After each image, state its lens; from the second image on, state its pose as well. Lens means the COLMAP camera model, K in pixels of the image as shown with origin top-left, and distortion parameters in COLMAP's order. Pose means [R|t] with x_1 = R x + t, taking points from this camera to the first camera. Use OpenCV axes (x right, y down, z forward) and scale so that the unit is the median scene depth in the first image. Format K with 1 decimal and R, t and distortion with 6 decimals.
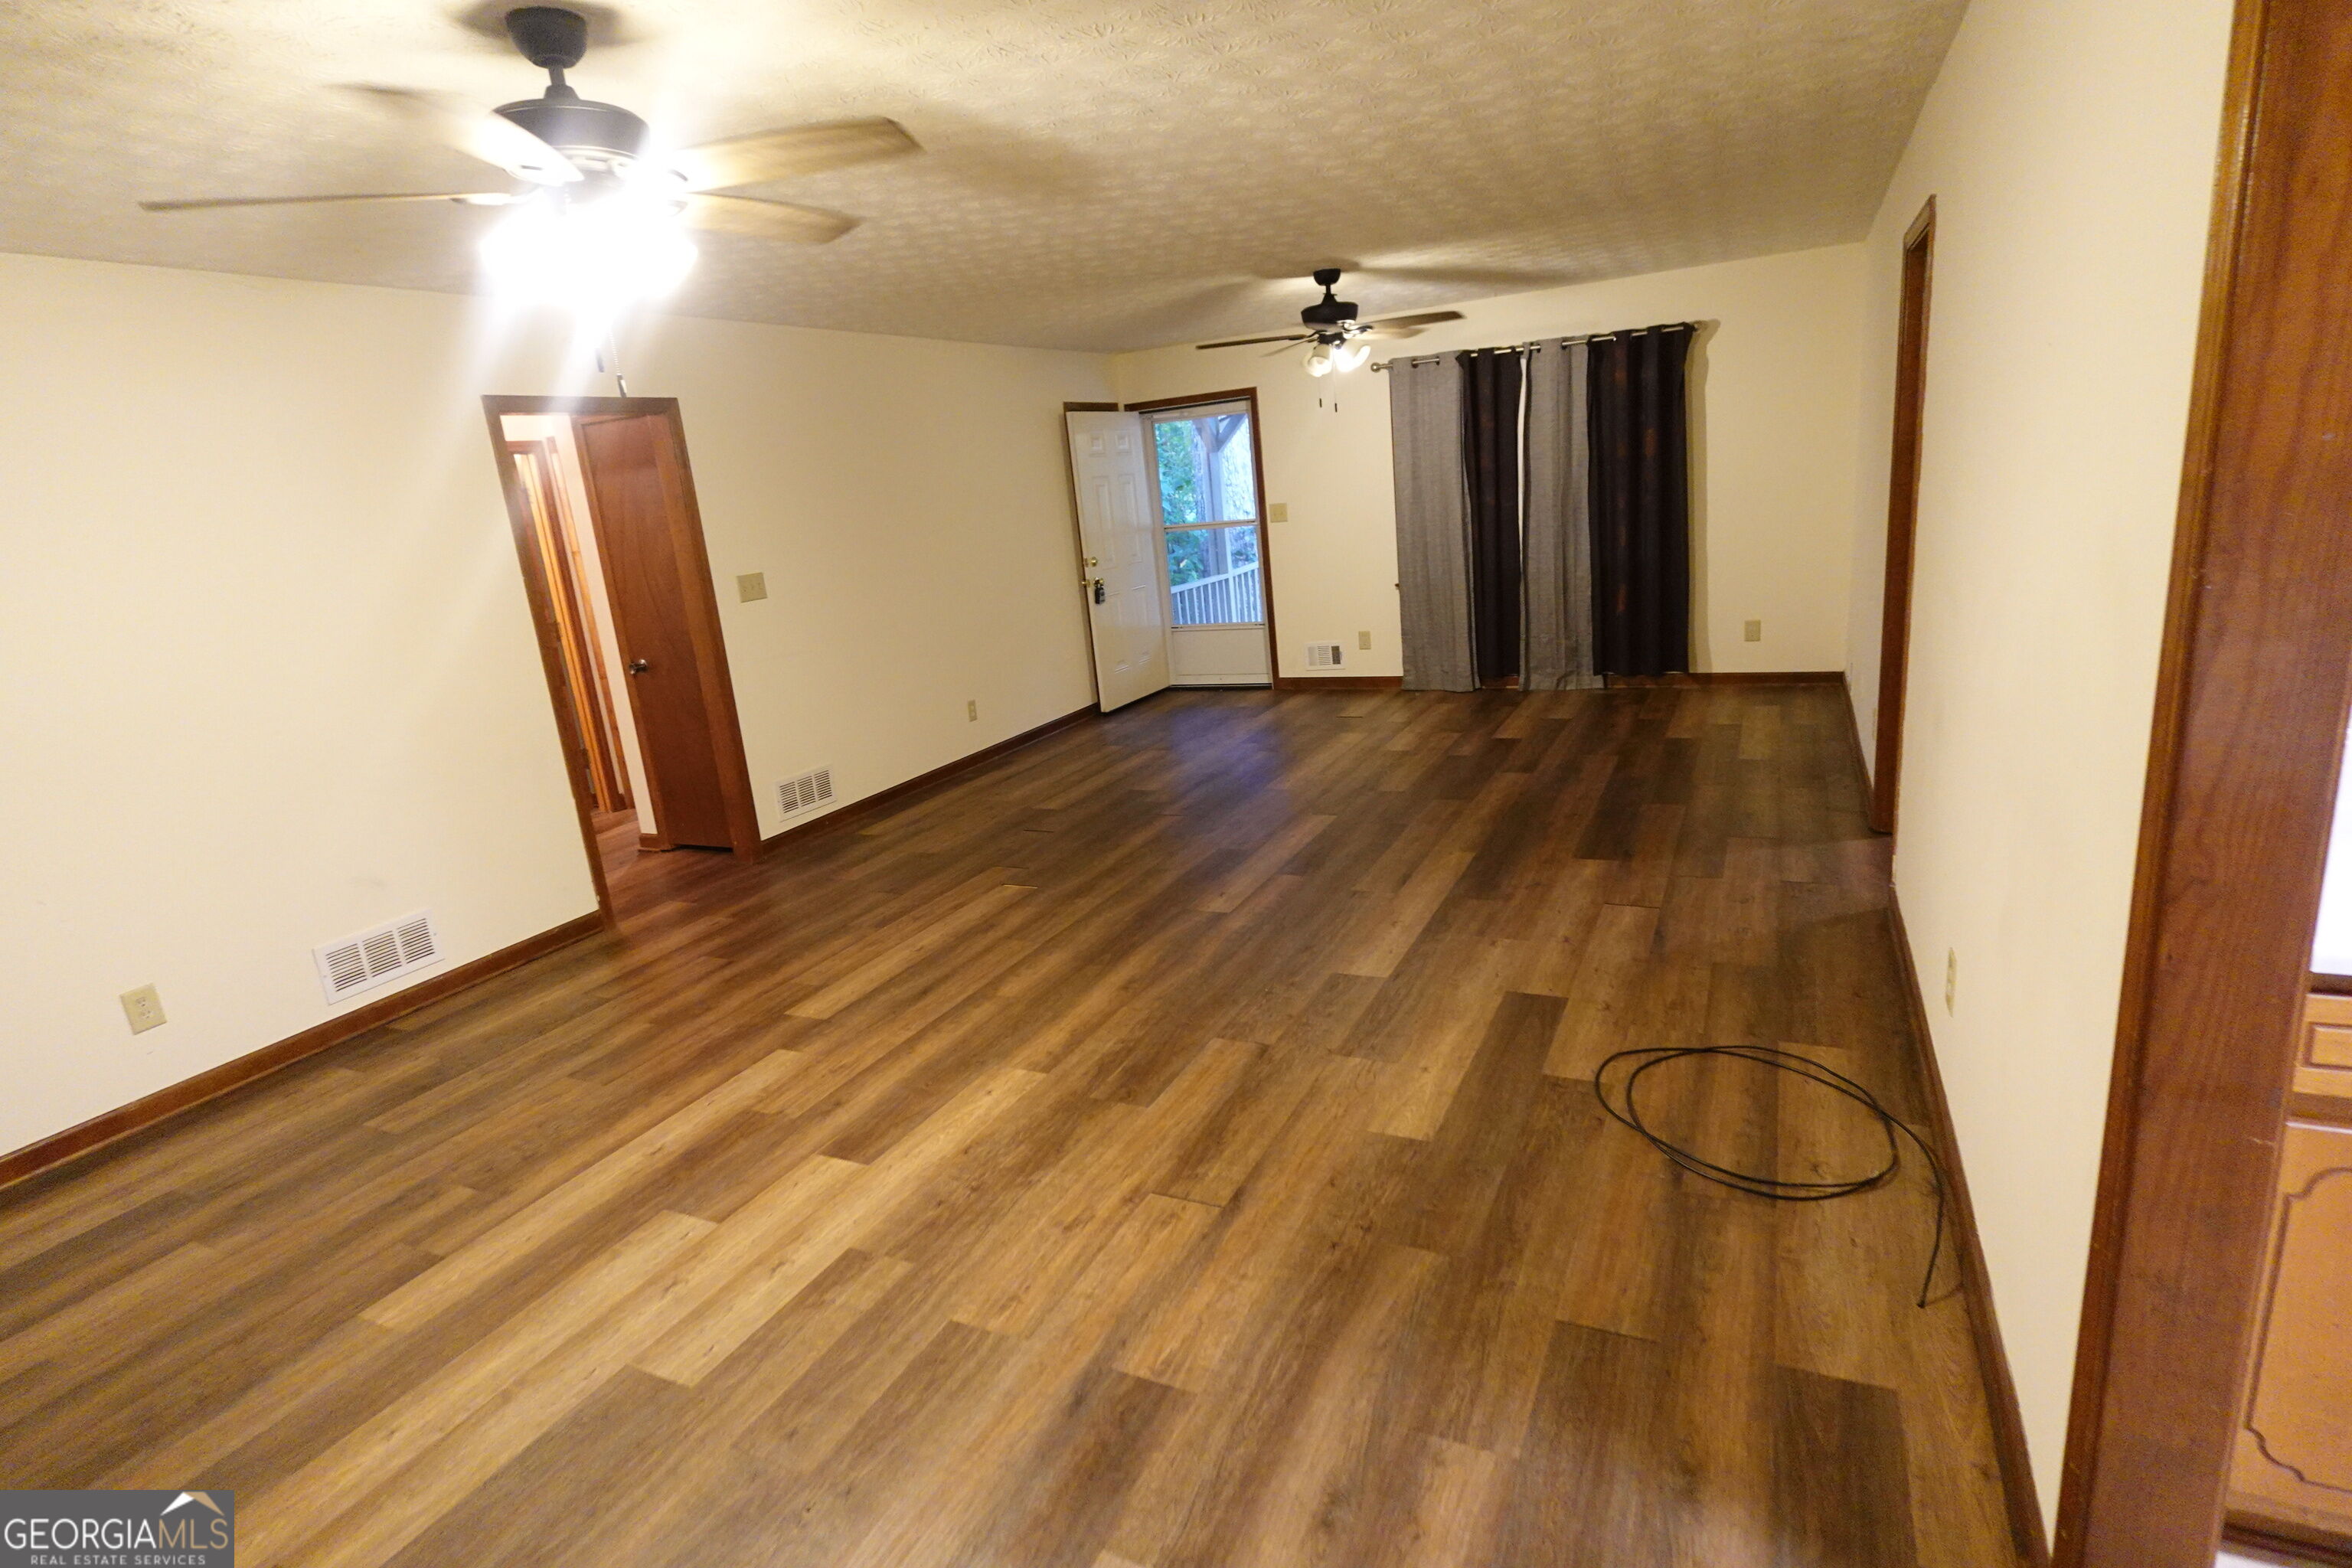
lens RADIAL K [[1218.5, 0, 1169.2], [0, 1218.5, 810.7], [0, 0, 1]] dist [-0.004094, -0.000256]
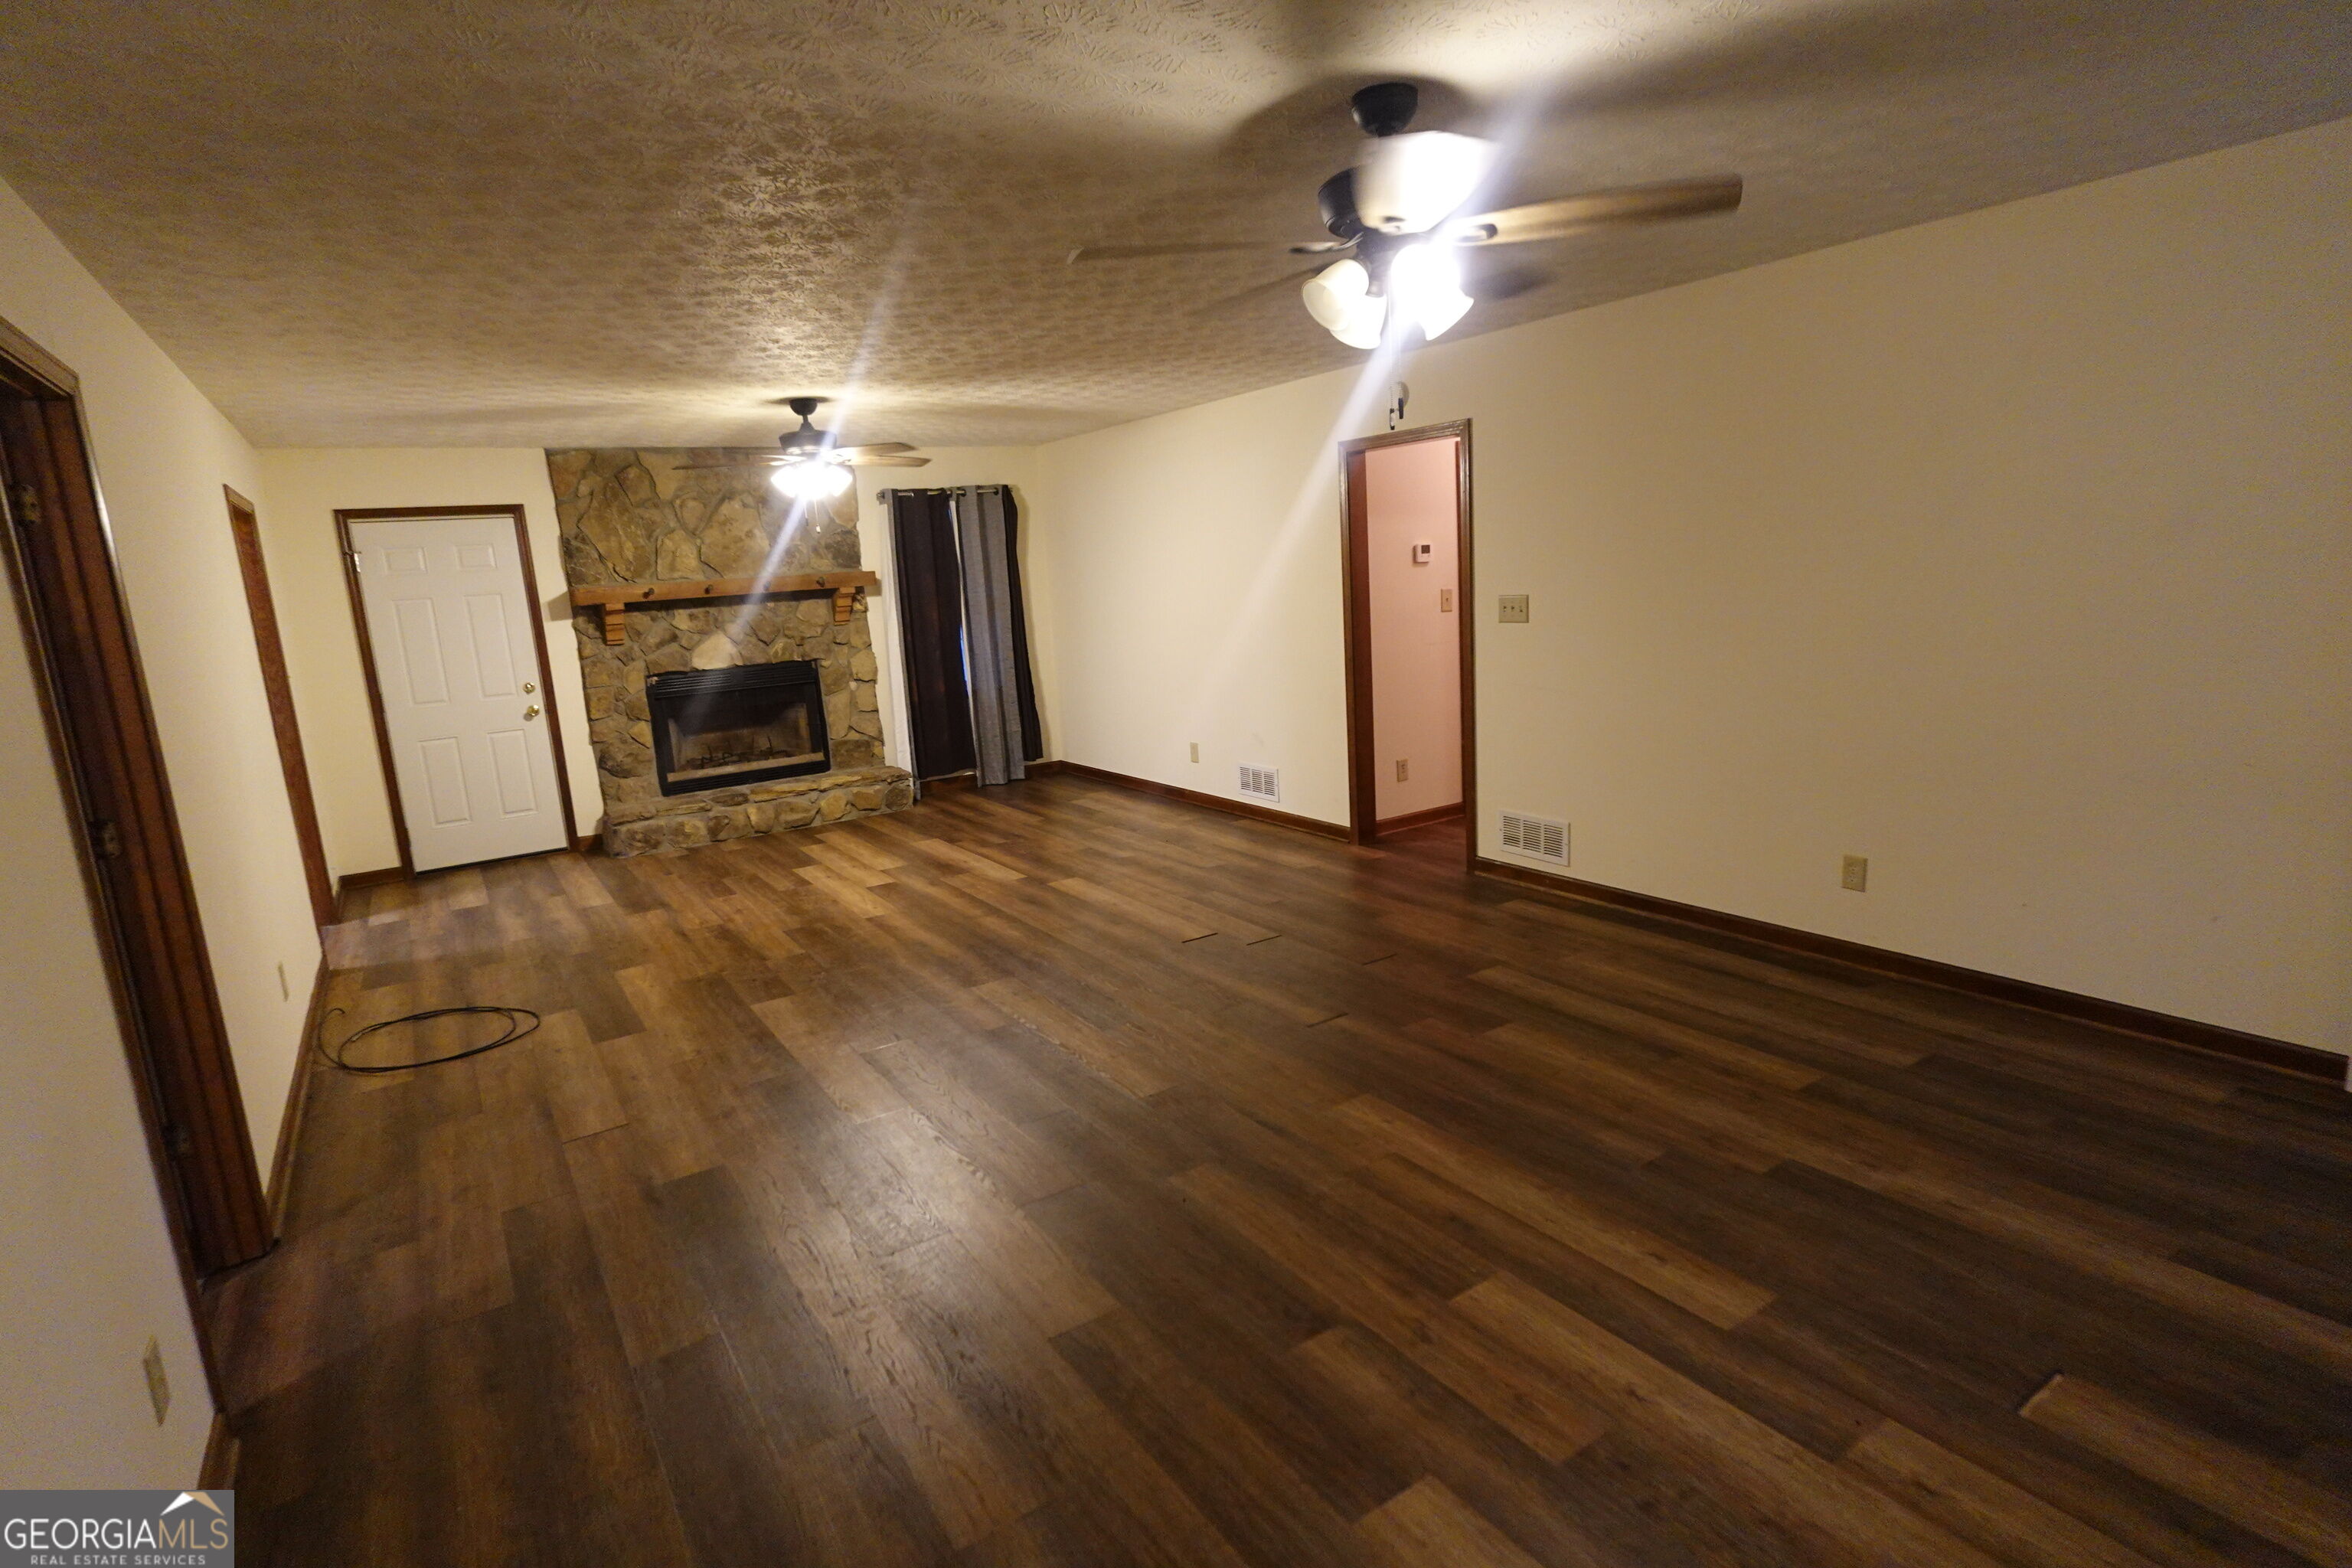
lens RADIAL K [[1180.6, 0, 1182.0], [0, 1180.6, 787.1], [0, 0, 1]] dist [-0.005547, -0.000141]
pose [[-0.502129, 0.287812, -0.815494, 0.904976], [-0.117998, 0.911372, 0.394305, -0.610203], [0.856705, 0.294219, -0.423666, 1.893473]]
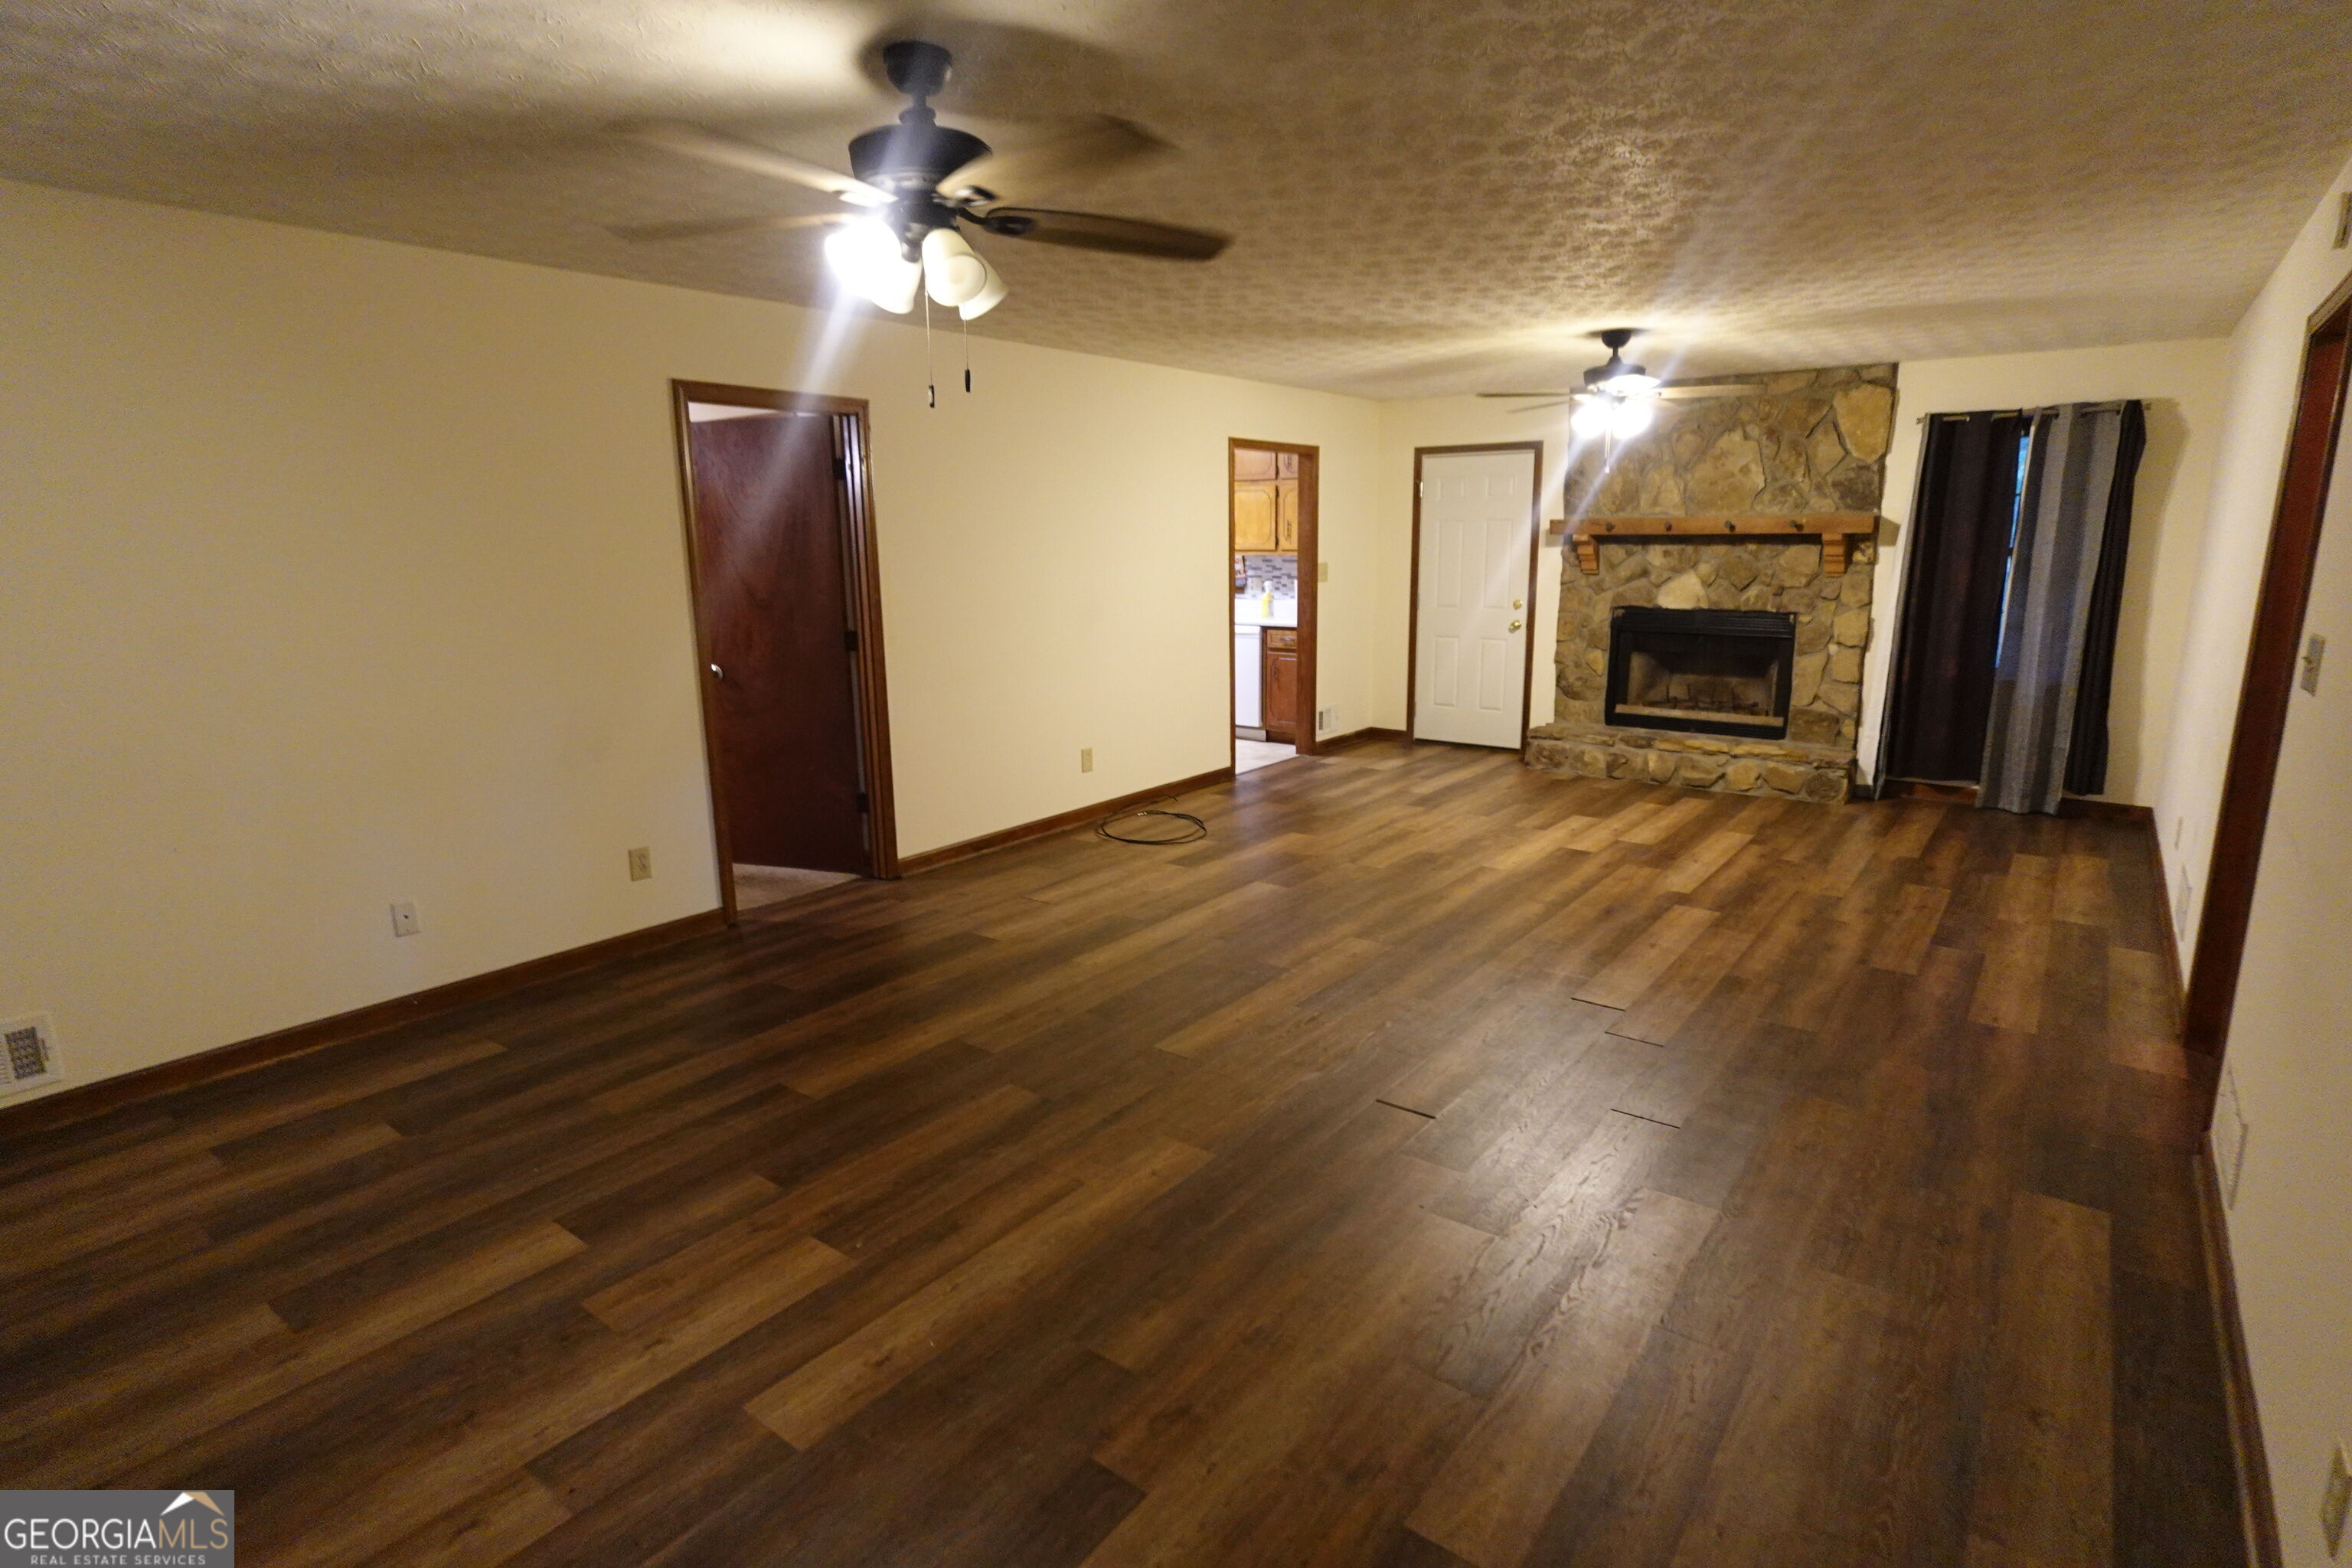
lens RADIAL K [[1180.6, 0, 1182.0], [0, 1180.6, 787.1], [0, 0, 1]] dist [-0.005547, -0.000141]
pose [[-0.976569, 0.061363, 0.206271, -0.034722], [0.148127, 0.886970, 0.437428, -0.623003], [-0.156114, 0.457733, -0.875277, 2.301958]]
